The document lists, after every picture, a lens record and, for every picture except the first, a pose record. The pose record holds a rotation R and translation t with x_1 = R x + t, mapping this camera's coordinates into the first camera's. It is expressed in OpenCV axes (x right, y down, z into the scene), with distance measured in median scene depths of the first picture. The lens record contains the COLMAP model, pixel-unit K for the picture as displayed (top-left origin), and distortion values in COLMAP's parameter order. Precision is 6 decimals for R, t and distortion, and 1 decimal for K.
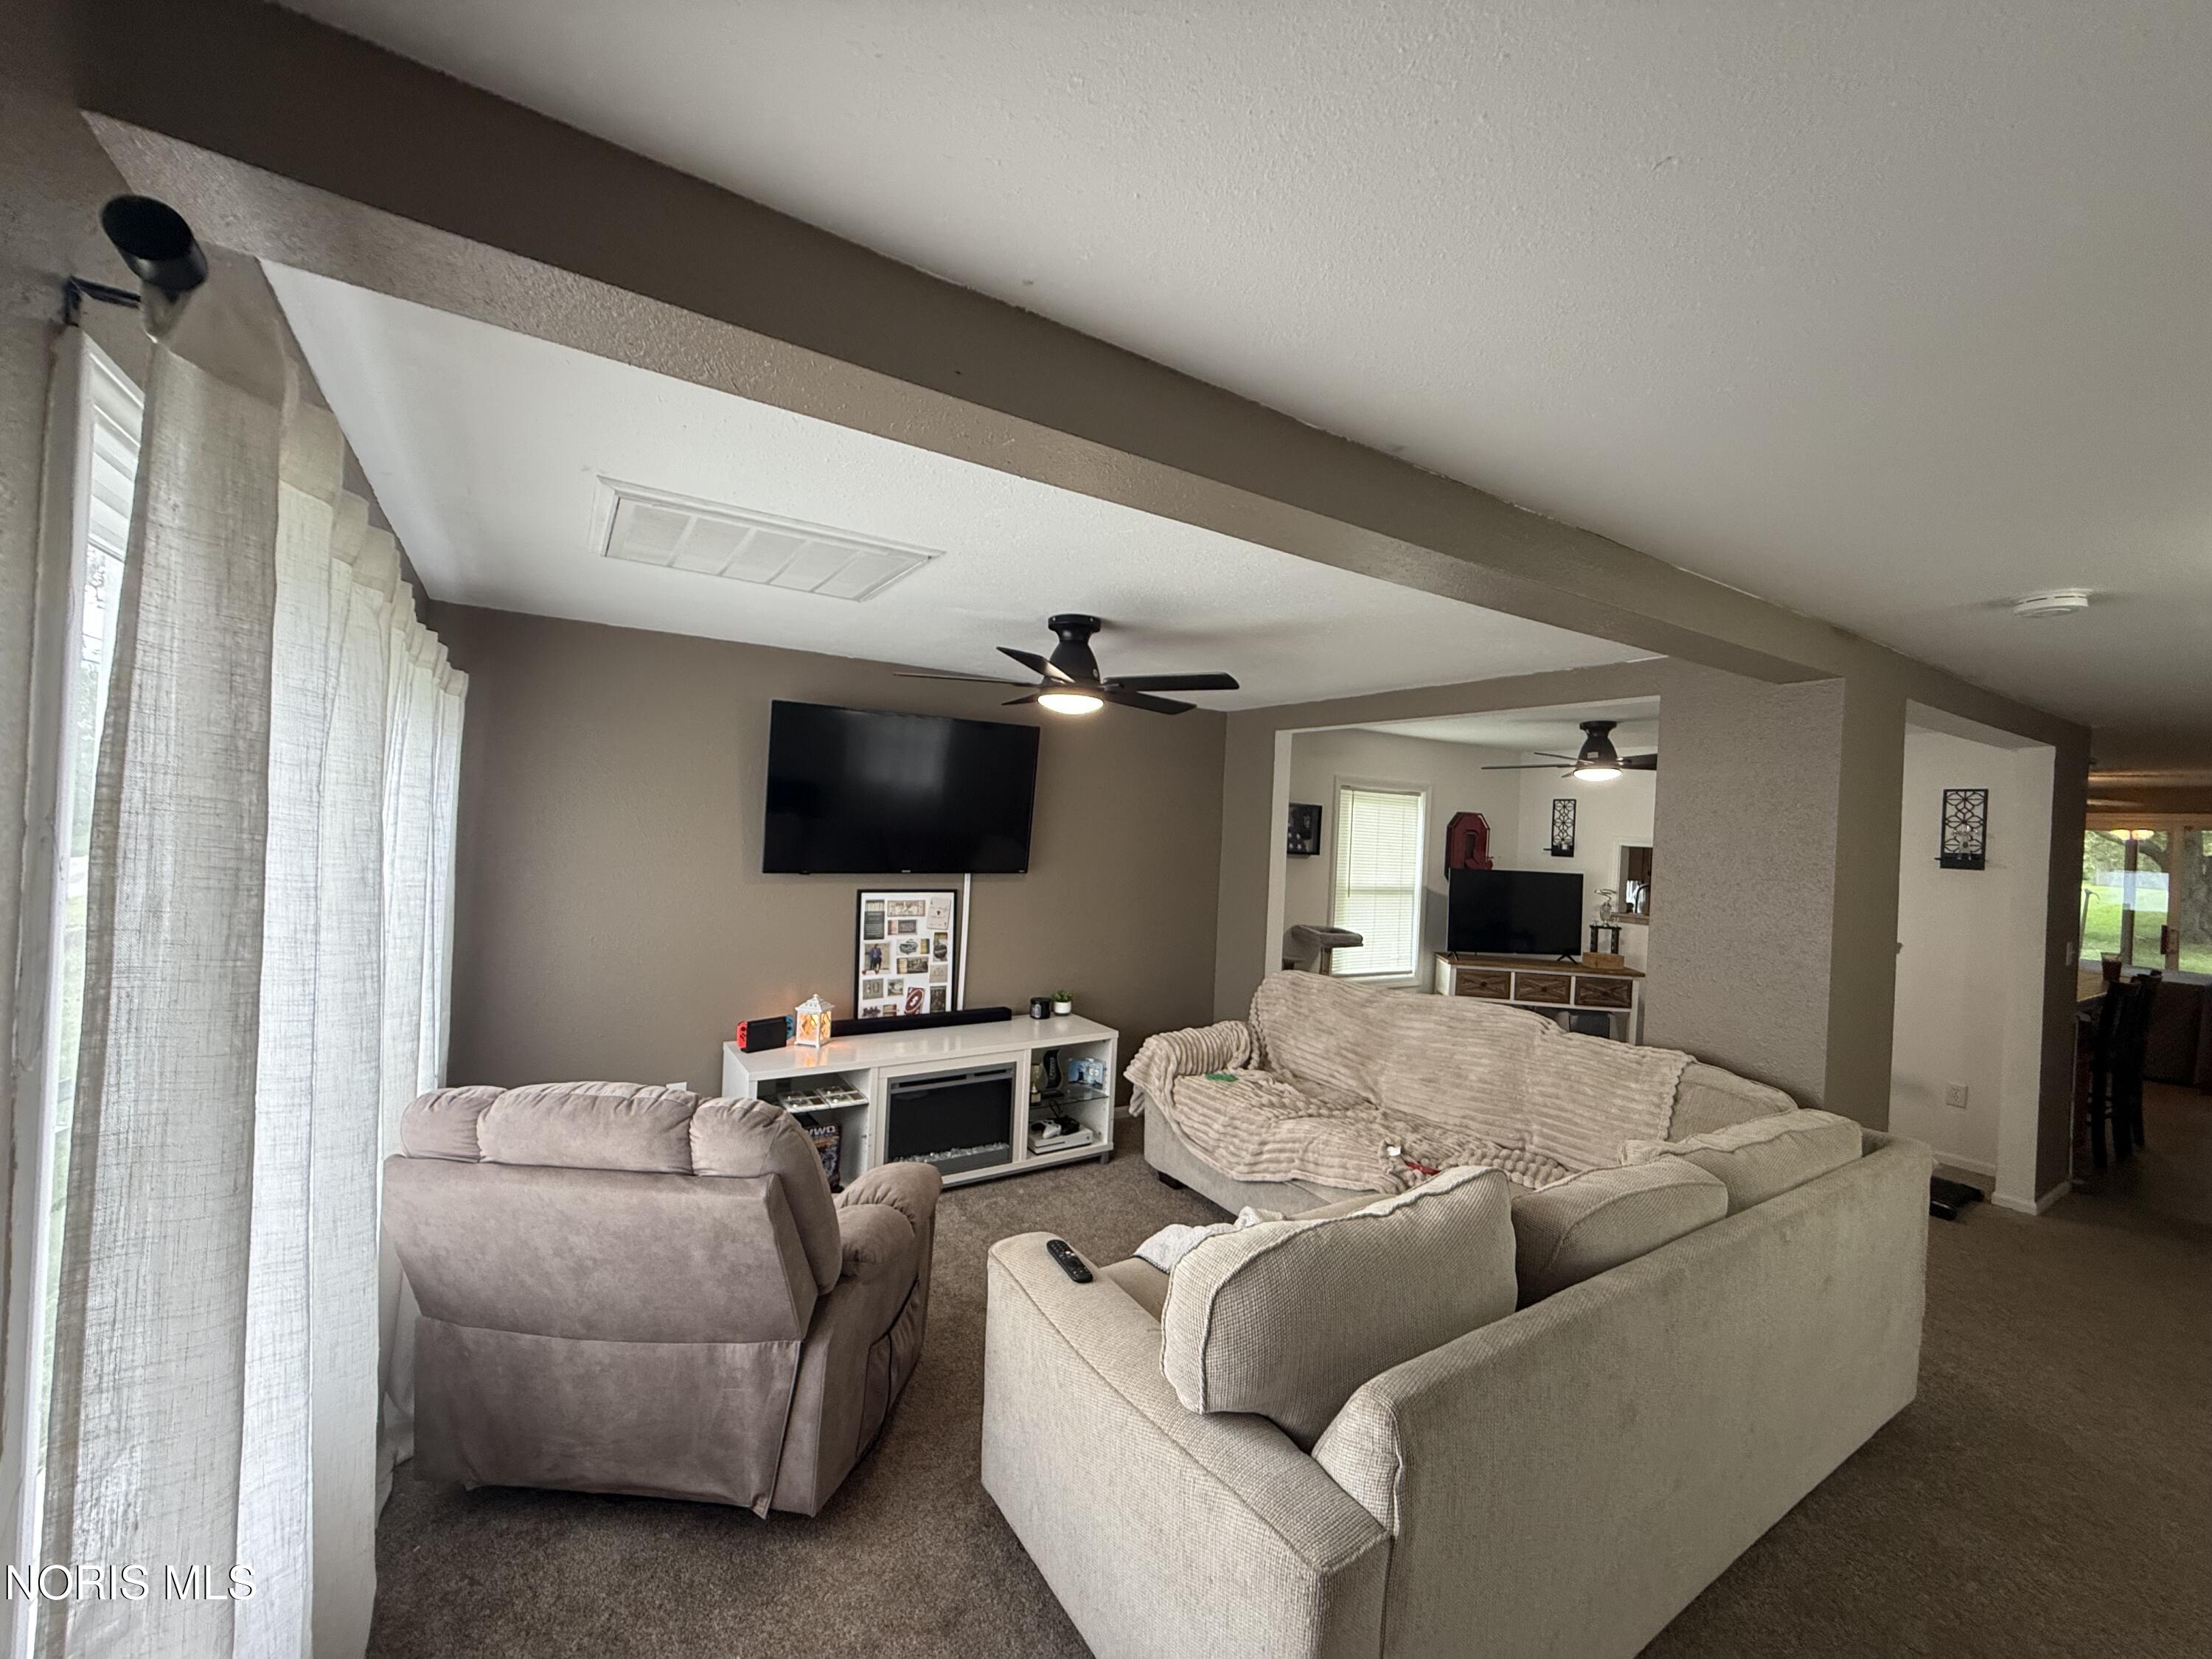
lens RADIAL K [[883.0, 0, 1113.7], [0, 883.0, 820.3], [0, 0, 1]] dist [0.000477, 0.000400]
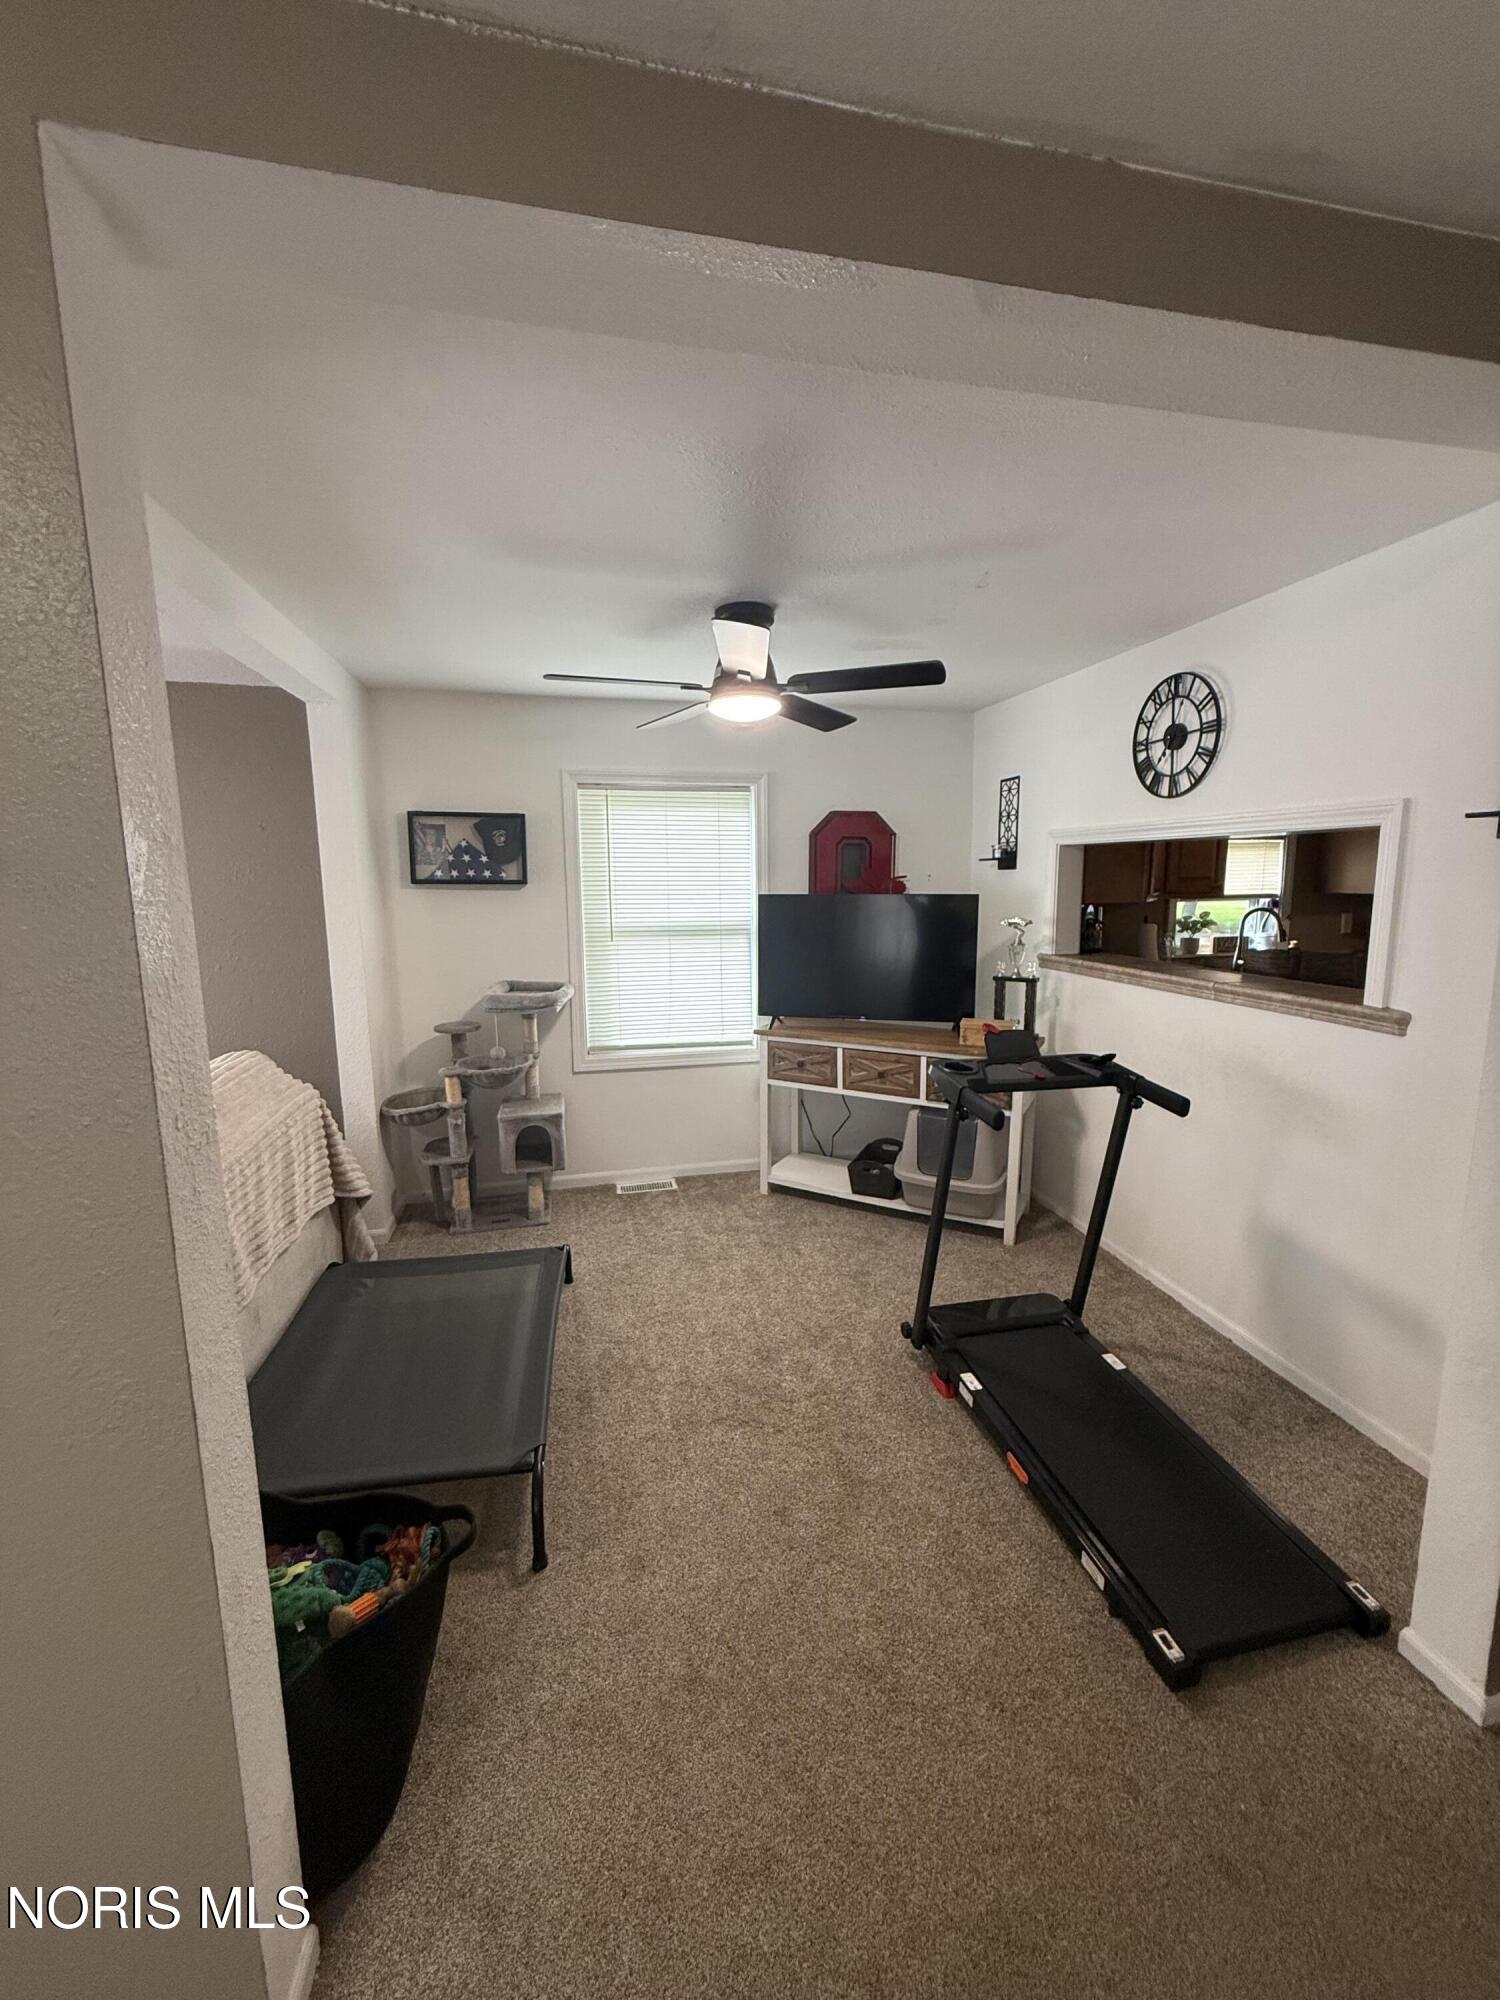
lens RADIAL K [[798.3, 0, 752.3], [0, 798.3, 1006.9], [0, 0, 1]] dist [0.000477, 0.000400]
pose [[0.931571, -0.000989, -0.363558, 0.601225], [0.052536, 0.989866, 0.131925, 0.059026], [0.359743, -0.141998, 0.922183, 0.426083]]
